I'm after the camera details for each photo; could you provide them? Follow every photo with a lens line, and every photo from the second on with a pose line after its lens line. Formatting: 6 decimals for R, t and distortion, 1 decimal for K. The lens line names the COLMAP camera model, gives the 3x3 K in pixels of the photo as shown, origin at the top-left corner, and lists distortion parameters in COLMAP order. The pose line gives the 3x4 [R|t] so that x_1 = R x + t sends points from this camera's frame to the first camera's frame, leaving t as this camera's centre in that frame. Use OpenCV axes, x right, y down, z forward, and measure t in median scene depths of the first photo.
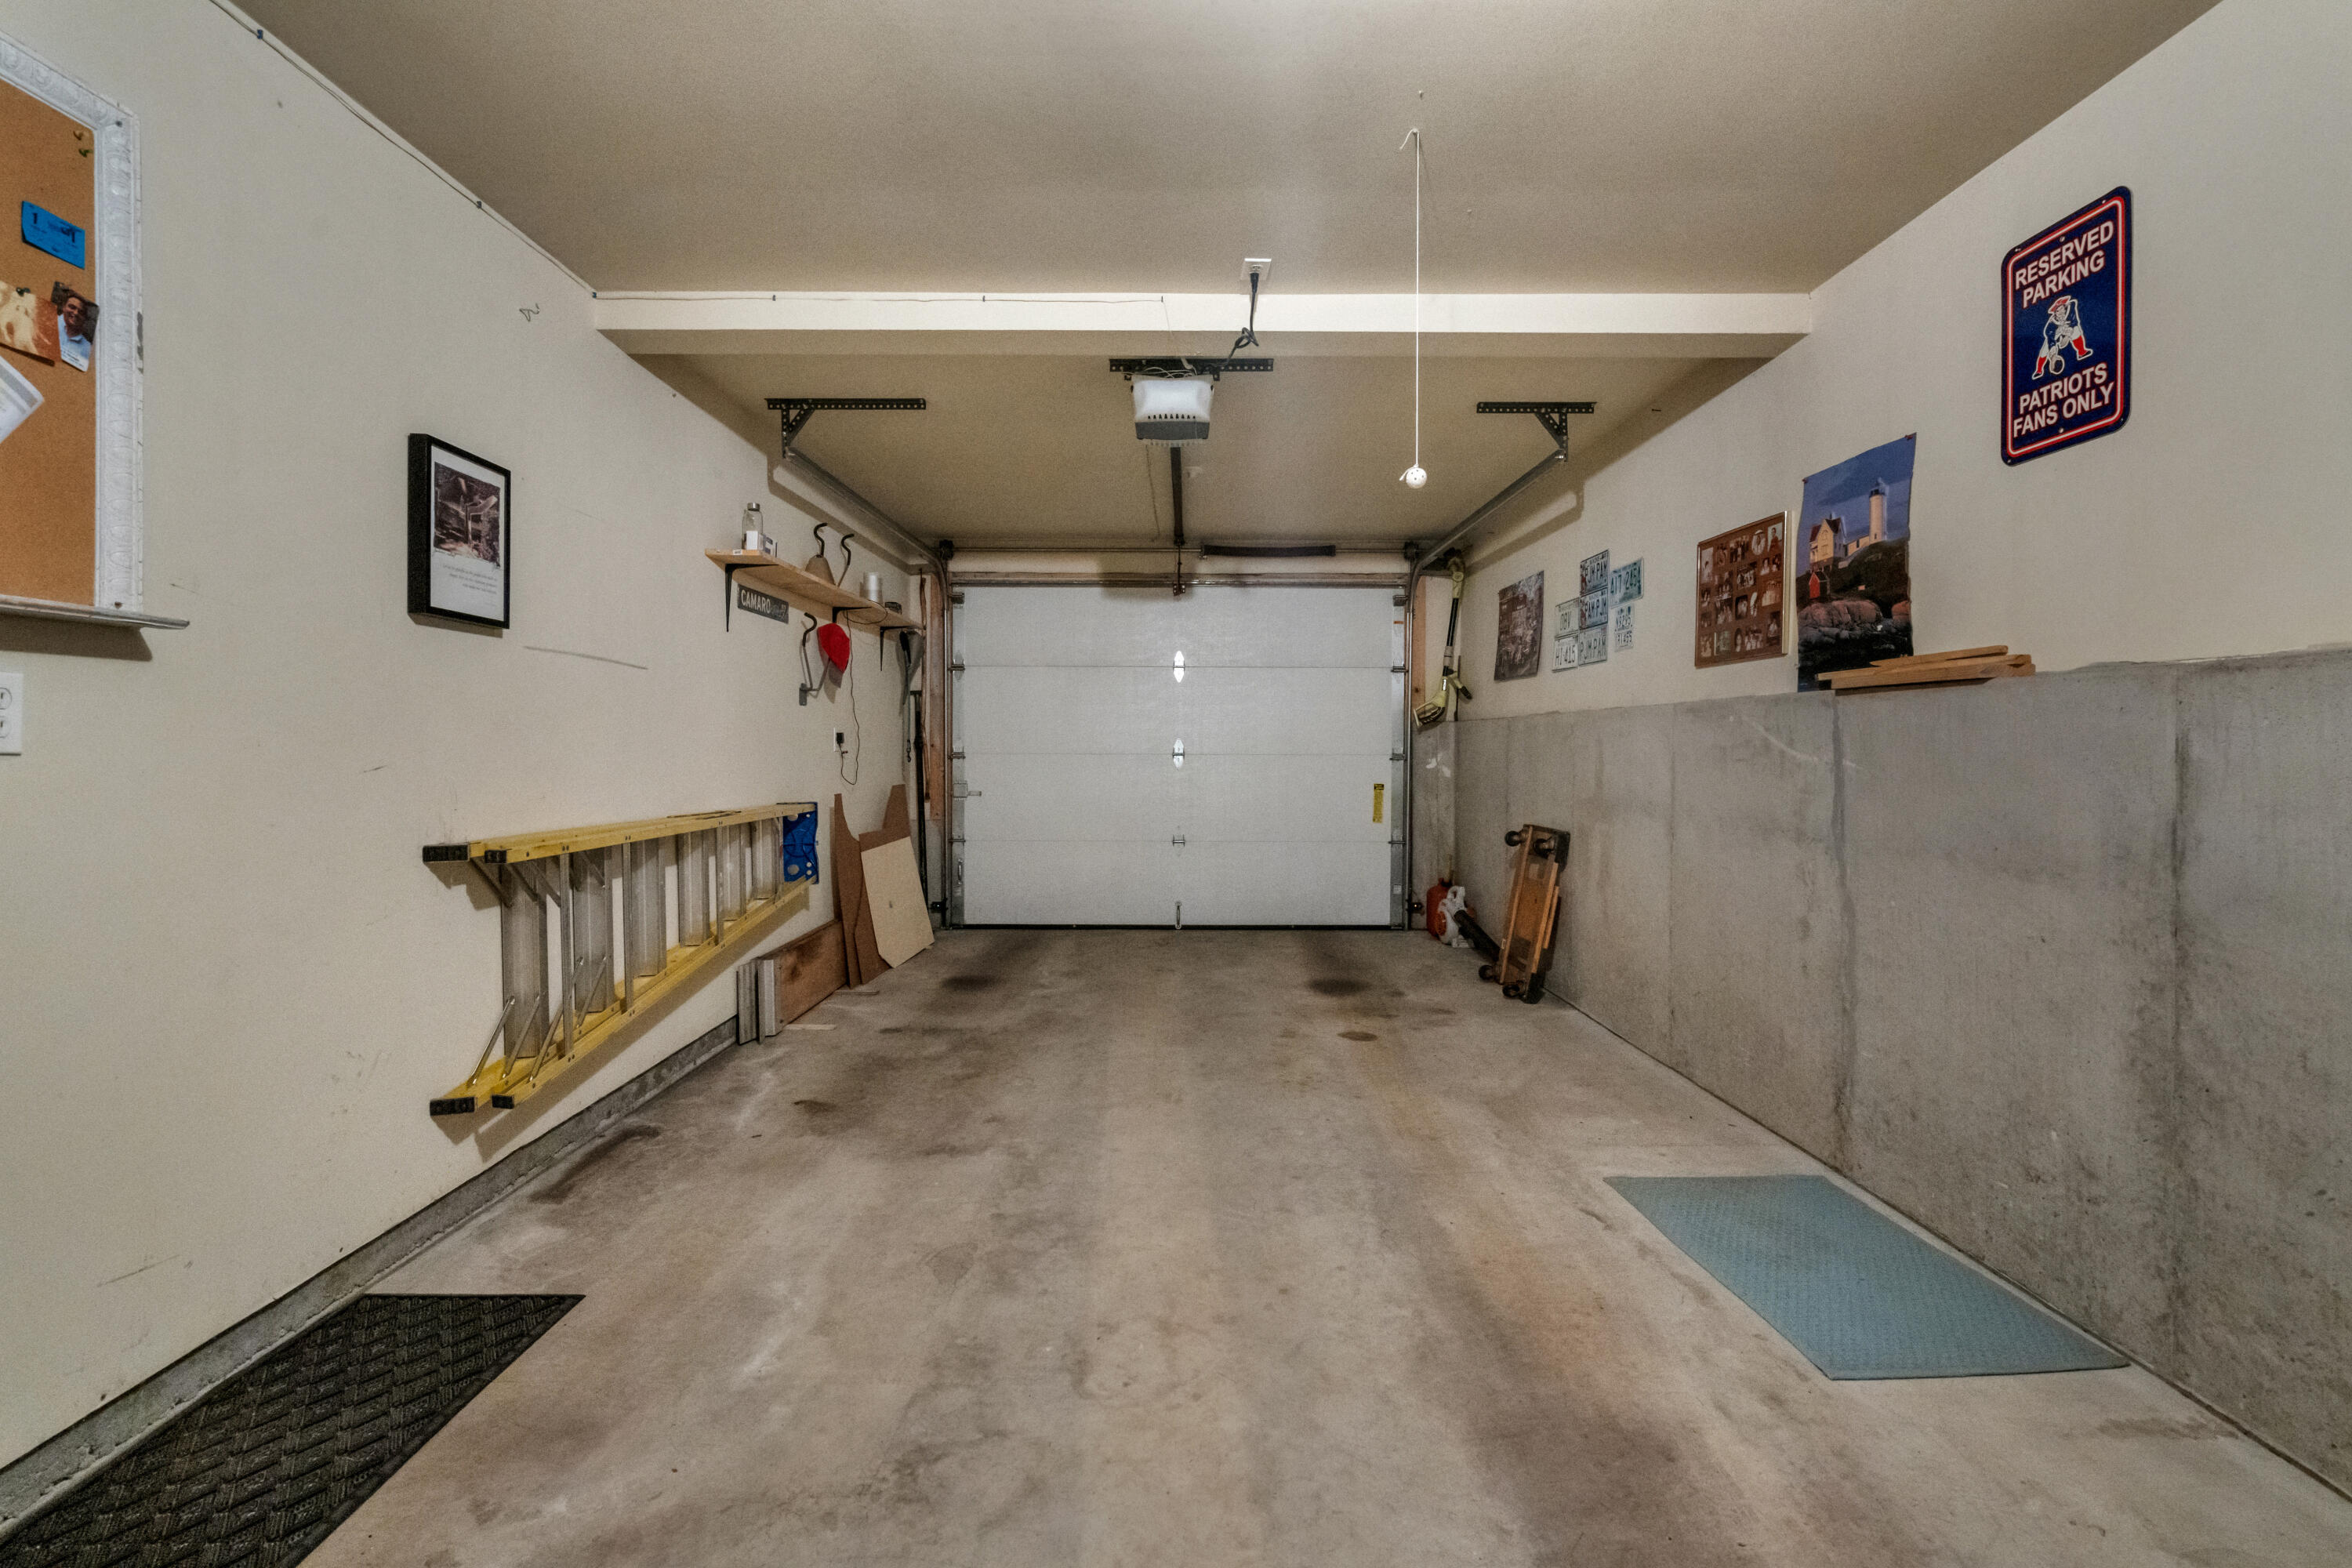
lens RADIAL K [[1066.3, 0, 1178.3], [0, 1066.3, 768.0], [0, 0, 1]] dist [0.001044, -0.001646]
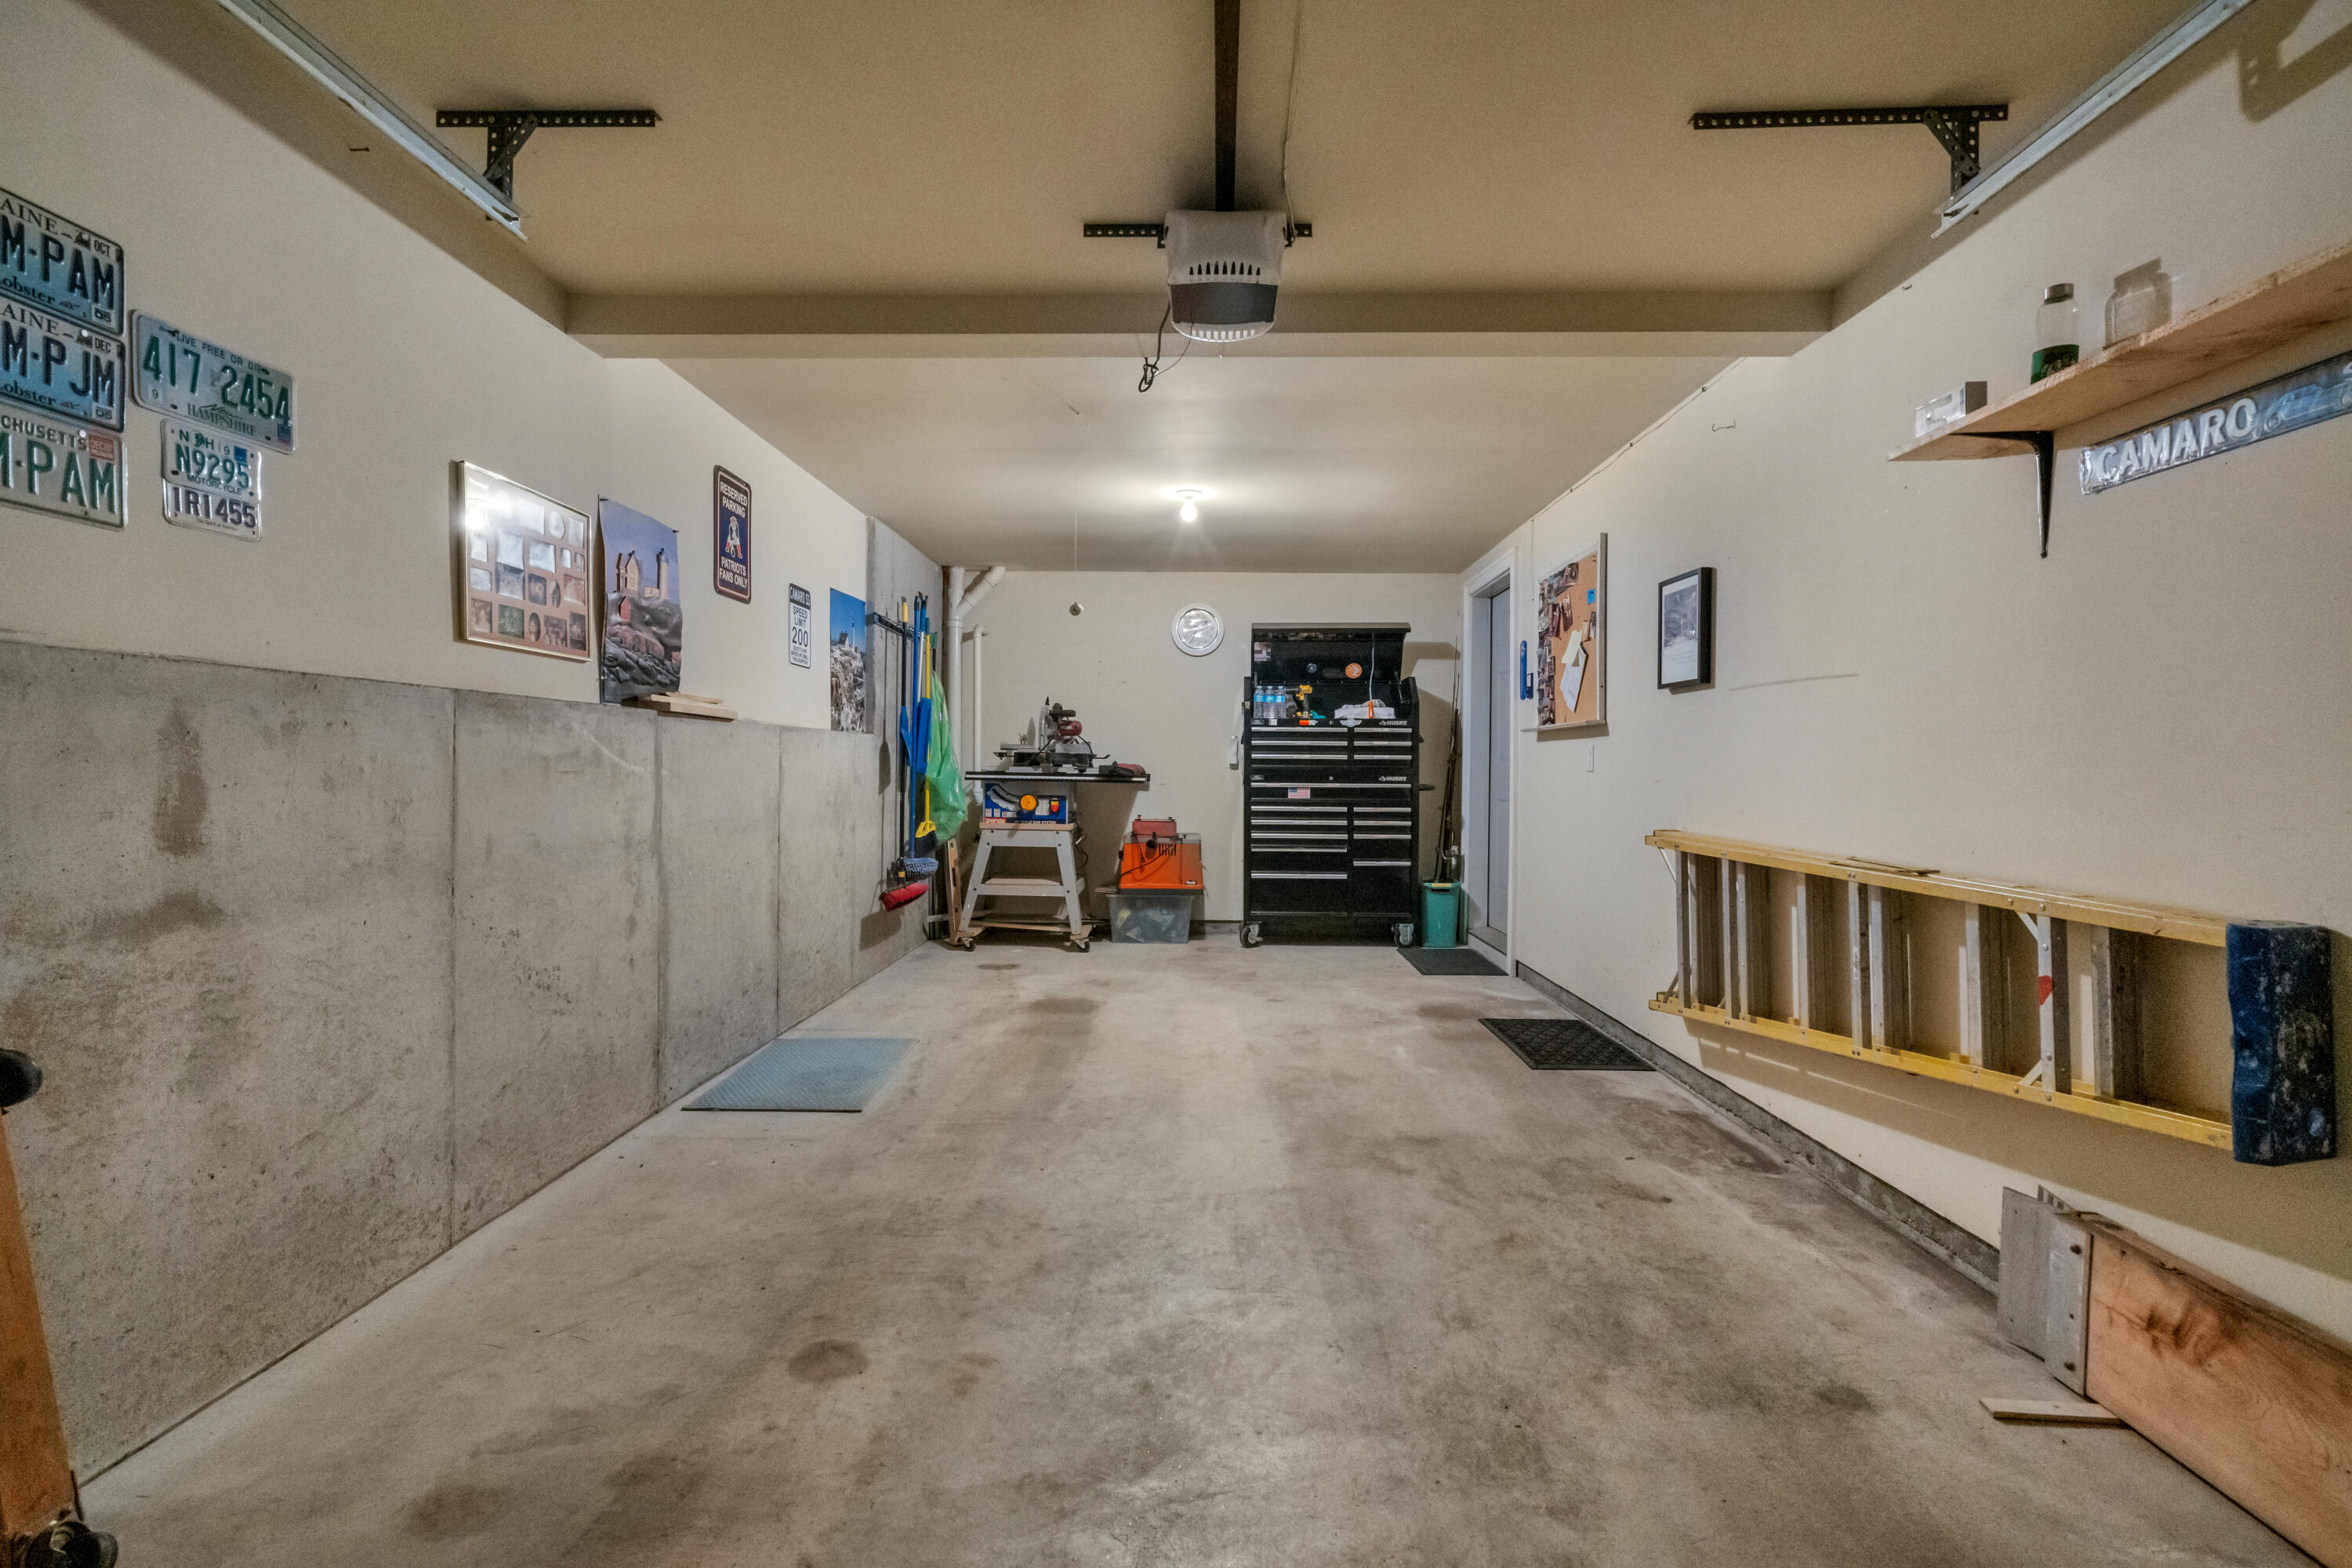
lens RADIAL K [[1066.3, 0, 1177.4], [0, 1066.3, 770.6], [0, 0, 1]] dist [0.001044, -0.001646]
pose [[-0.999502, -0.009277, 0.030176, -0.001058], [-0.008666, 0.999756, 0.020319, -0.036228], [-0.030357, 0.020048, -0.999338, 2.173567]]
